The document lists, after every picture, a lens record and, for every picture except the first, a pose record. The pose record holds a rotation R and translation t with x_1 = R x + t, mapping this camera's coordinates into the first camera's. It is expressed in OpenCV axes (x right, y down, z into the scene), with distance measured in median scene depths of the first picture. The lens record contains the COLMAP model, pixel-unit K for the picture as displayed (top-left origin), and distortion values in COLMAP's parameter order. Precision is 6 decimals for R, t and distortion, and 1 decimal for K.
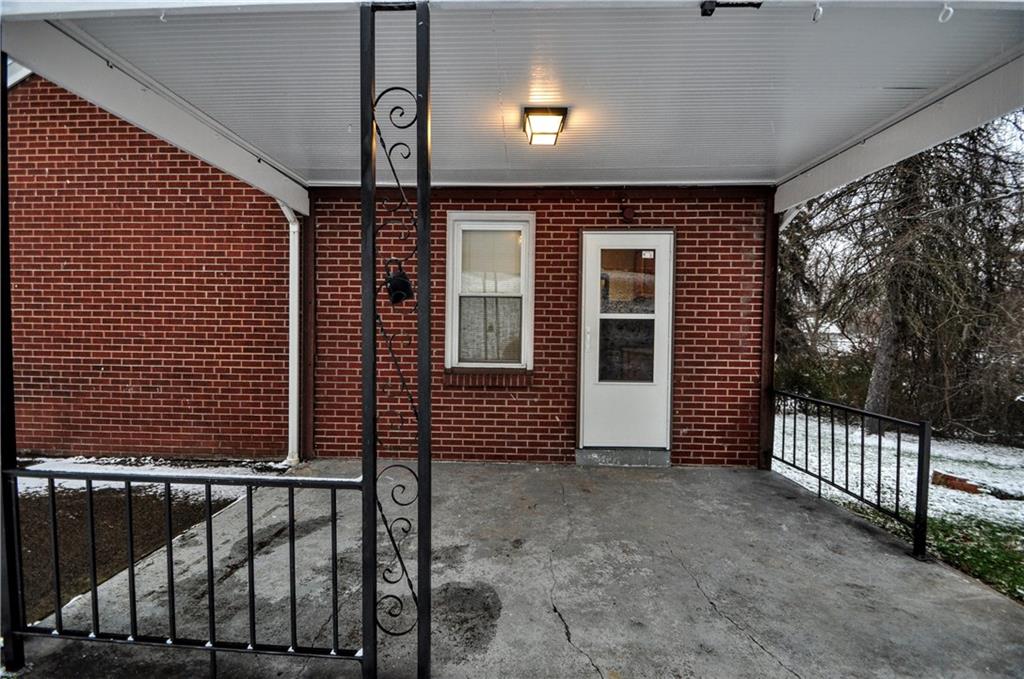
lens RADIAL K [[445.0, 0, 509.5], [0, 445.0, 341.2], [0, 0, 1]] dist [0.004239, -0.008951]
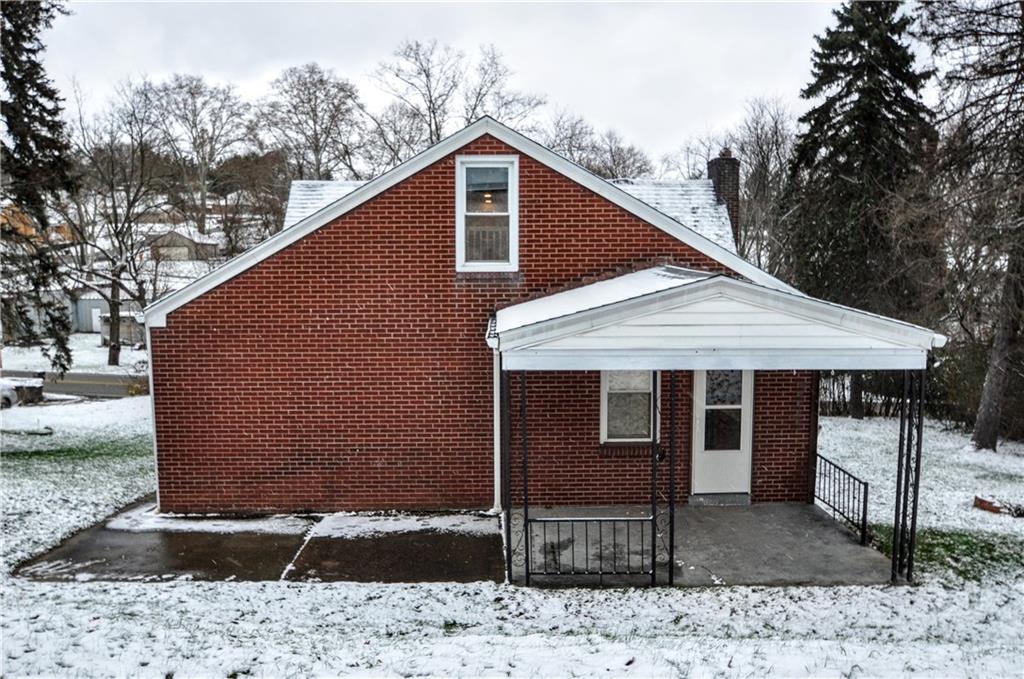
lens RADIAL K [[825.3, 0, 513.8], [0, 825.3, 337.5], [0, 0, 1]] dist [-0.042845, -0.007224]
pose [[0.998284, -0.021933, 0.054297, -0.561449], [0.017214, 0.996155, 0.085901, -0.518346], [-0.055972, -0.084819, 0.994823, -1.624073]]
